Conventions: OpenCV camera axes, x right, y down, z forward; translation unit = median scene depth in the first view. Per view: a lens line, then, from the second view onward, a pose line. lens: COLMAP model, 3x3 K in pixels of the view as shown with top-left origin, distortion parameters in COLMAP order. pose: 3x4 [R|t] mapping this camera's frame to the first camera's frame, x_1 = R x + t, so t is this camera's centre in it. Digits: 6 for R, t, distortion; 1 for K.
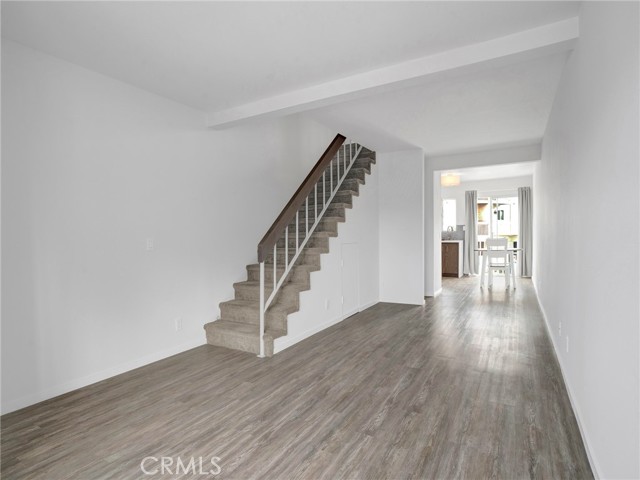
lens RADIAL K [[322.9, 0, 326.4], [0, 322.9, 239.8], [0, 0, 1]] dist [-0.044769, 0.018542]
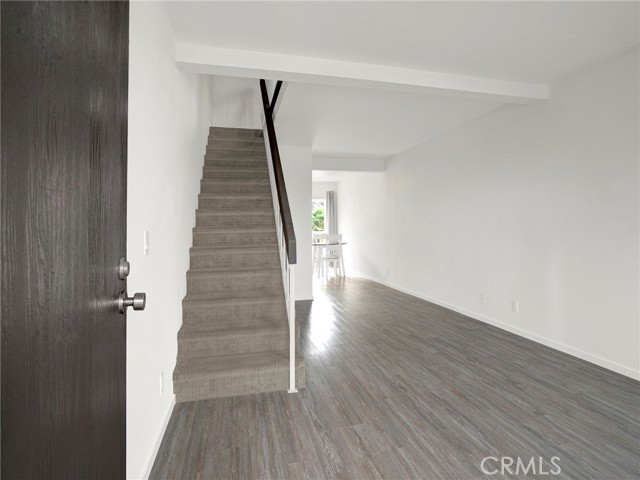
lens RADIAL K [[322.9, 0, 330.7], [0, 322.9, 229.1], [0, 0, 1]] dist [-0.044769, 0.018542]
pose [[0.745376, 0.009543, 0.666577, -0.615479], [0.006548, 0.999745, -0.021634, 0.010240], [-0.666613, 0.020491, 0.745123, 0.384540]]
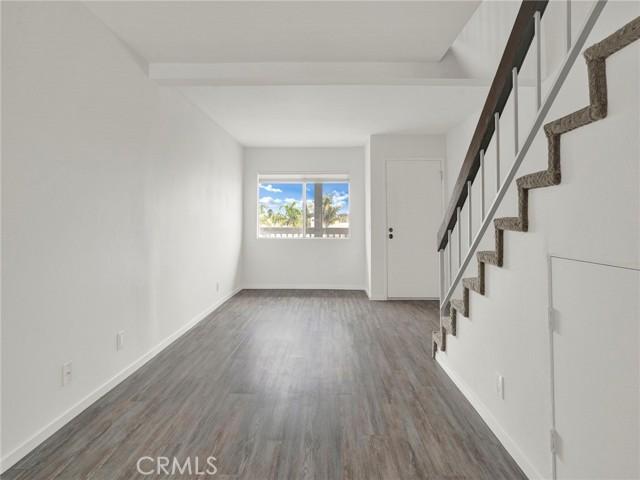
lens RADIAL K [[322.9, 0, 320.1], [0, 322.9, 242.4], [0, 0, 1]] dist [-0.044769, 0.018542]
pose [[-0.885998, 0.023758, -0.463080, 0.507188], [0.002998, 0.998959, 0.045514, 0.002763], [0.463680, 0.038937, -0.885147, 1.614087]]
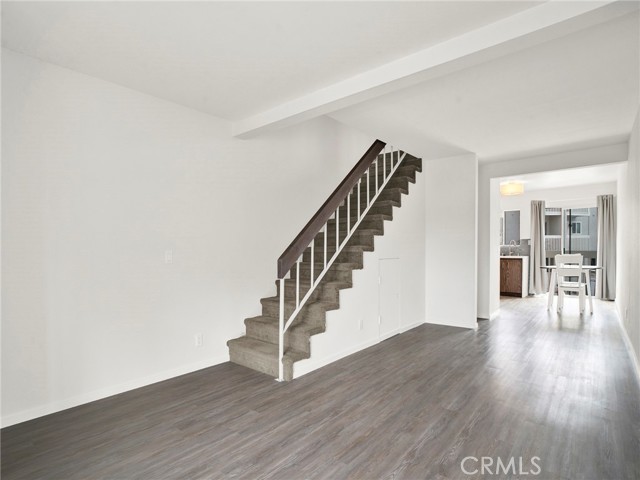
lens RADIAL K [[322.9, 0, 324.8], [0, 322.9, 249.3], [0, 0, 1]] dist [-0.044769, 0.018542]
pose [[0.984942, 0.009406, -0.172627, 0.080308], [-0.011298, 0.999886, -0.009984, -0.005985], [0.172513, 0.011784, 0.984937, 0.107215]]
